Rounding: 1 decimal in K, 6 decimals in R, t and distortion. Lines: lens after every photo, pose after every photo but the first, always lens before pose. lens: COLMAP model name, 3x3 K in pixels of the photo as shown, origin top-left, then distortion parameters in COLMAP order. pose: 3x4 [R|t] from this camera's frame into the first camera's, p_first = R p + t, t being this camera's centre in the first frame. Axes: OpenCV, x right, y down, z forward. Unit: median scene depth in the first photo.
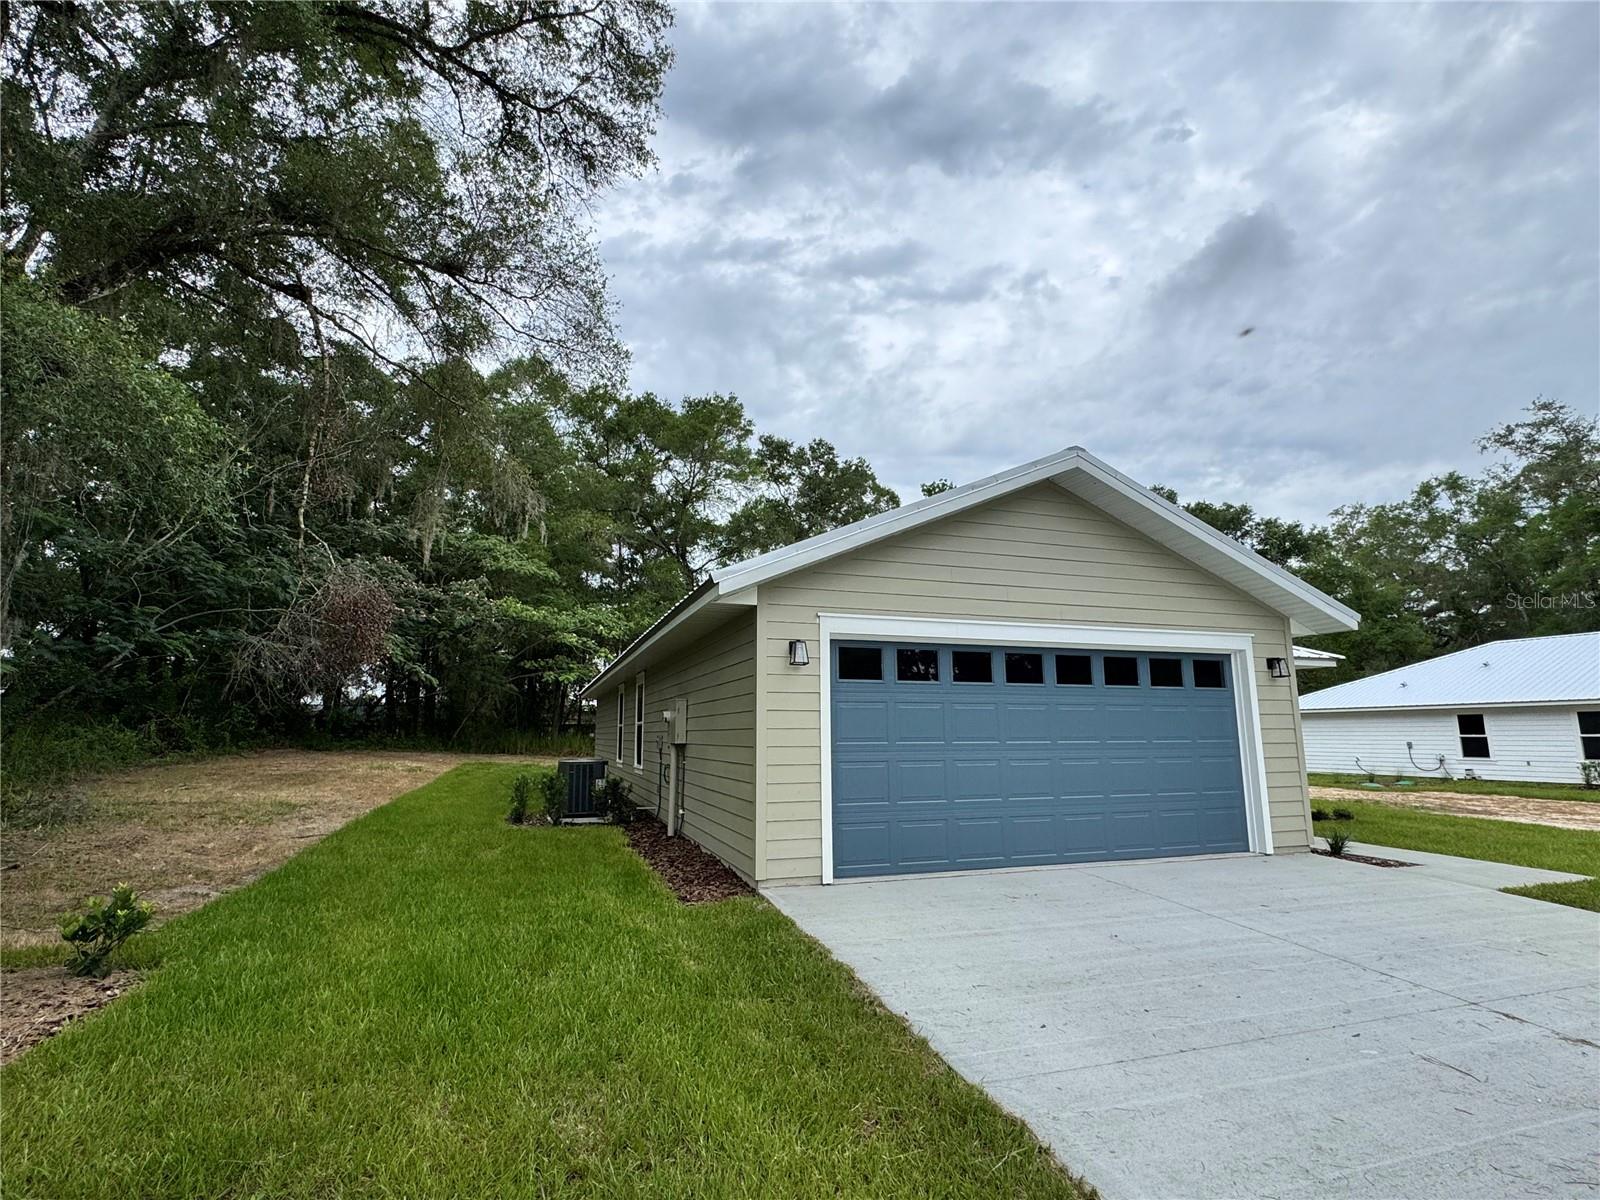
lens RADIAL K [[808.3, 0, 800.0], [0, 808.3, 600.0], [0, 0, 1]] dist [0.000924, 0.001352]
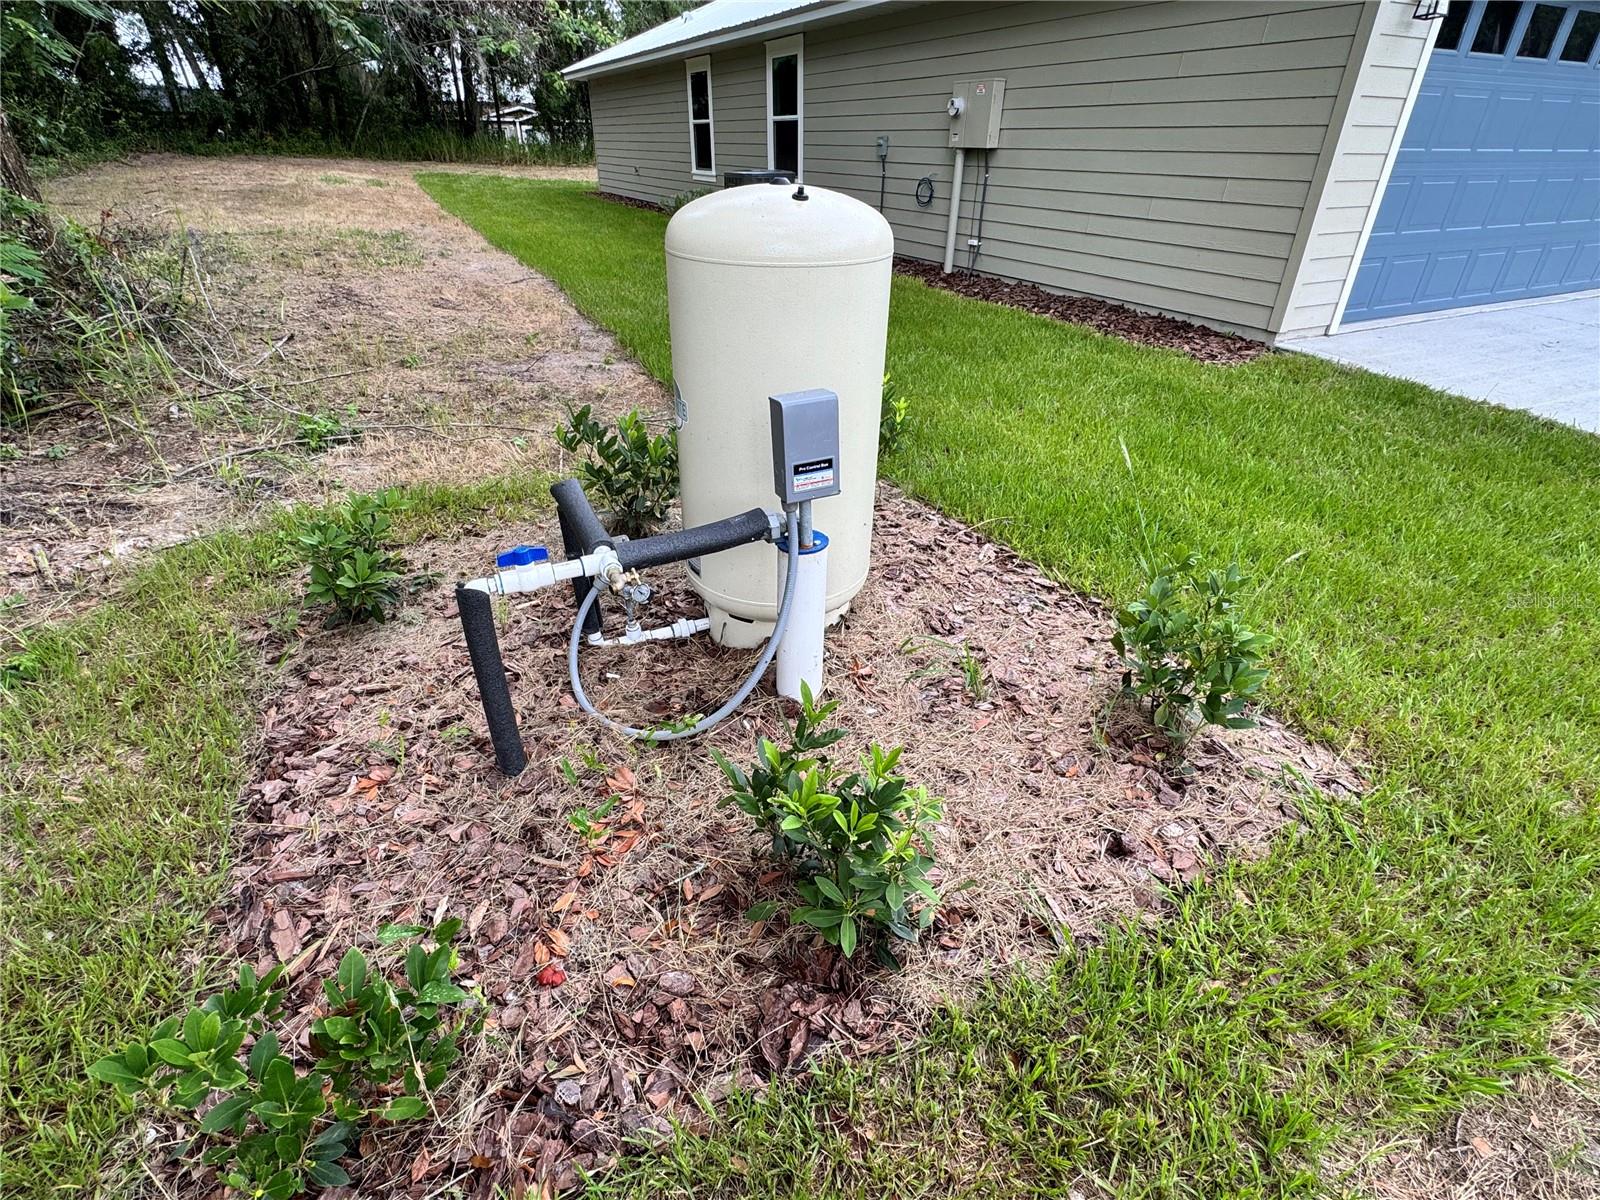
lens RADIAL K [[808.3, 0, 800.0], [0, 808.3, 600.0], [0, 0, 1]] dist [0.000924, 0.001352]
pose [[0.990868, -0.056051, 0.122631, -0.295284], [-0.033606, 0.778131, 0.627203, 0.025307], [-0.130579, -0.625596, 0.769141, 0.115231]]
